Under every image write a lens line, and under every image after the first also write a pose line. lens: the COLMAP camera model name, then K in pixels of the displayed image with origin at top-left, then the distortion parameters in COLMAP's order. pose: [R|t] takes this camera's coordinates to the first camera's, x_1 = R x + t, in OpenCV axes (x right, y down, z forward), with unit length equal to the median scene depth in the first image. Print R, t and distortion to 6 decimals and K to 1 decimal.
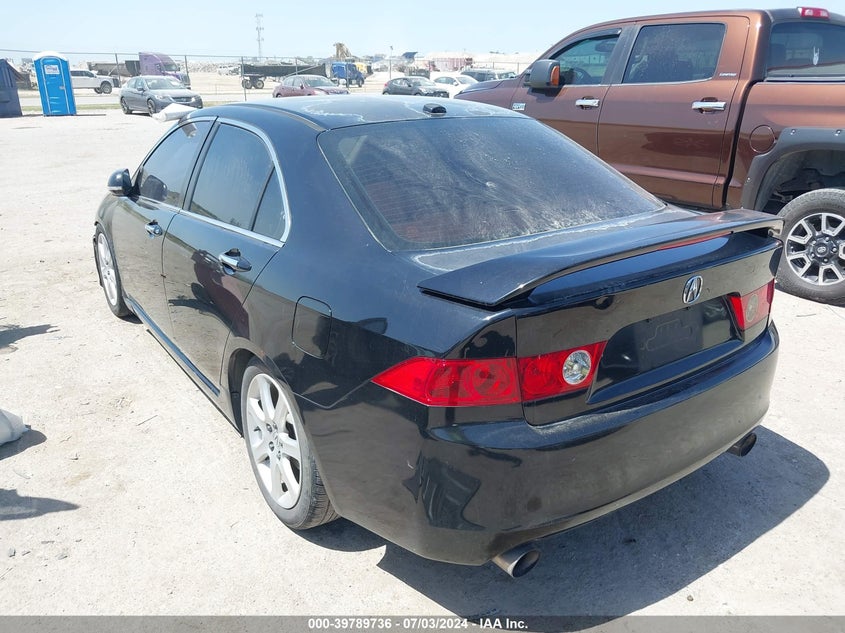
lens RADIAL K [[637.4, 0, 422.5], [0, 637.4, 316.5], [0, 0, 1]] dist [-0.001960, 0.000093]
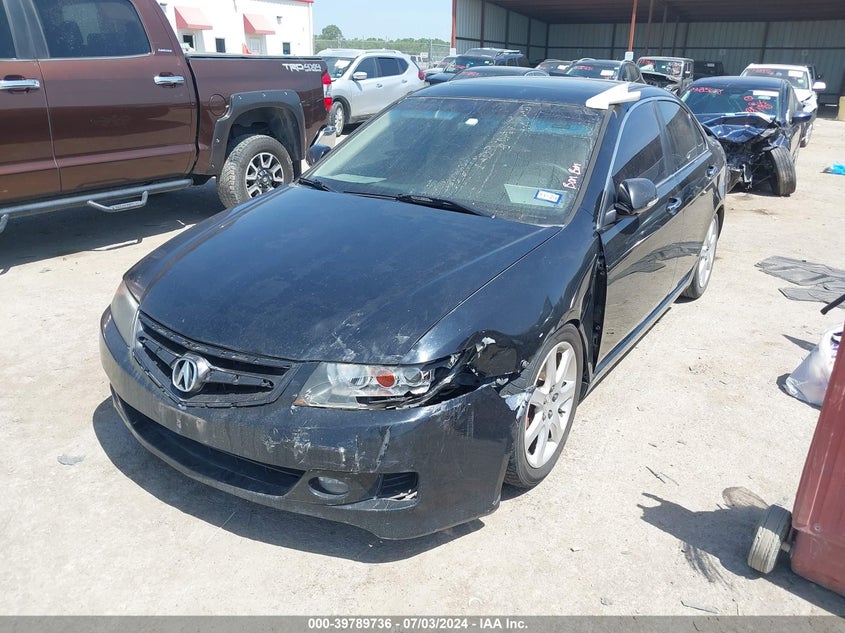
lens RADIAL K [[637.4, 0, 422.5], [0, 637.4, 316.5], [0, 0, 1]] dist [-0.001960, 0.000093]
pose [[-0.328137, -0.361634, 0.872667, -0.837969], [0.306840, 0.832918, 0.460539, -0.398373], [-0.893407, 0.418889, -0.162347, 1.054315]]
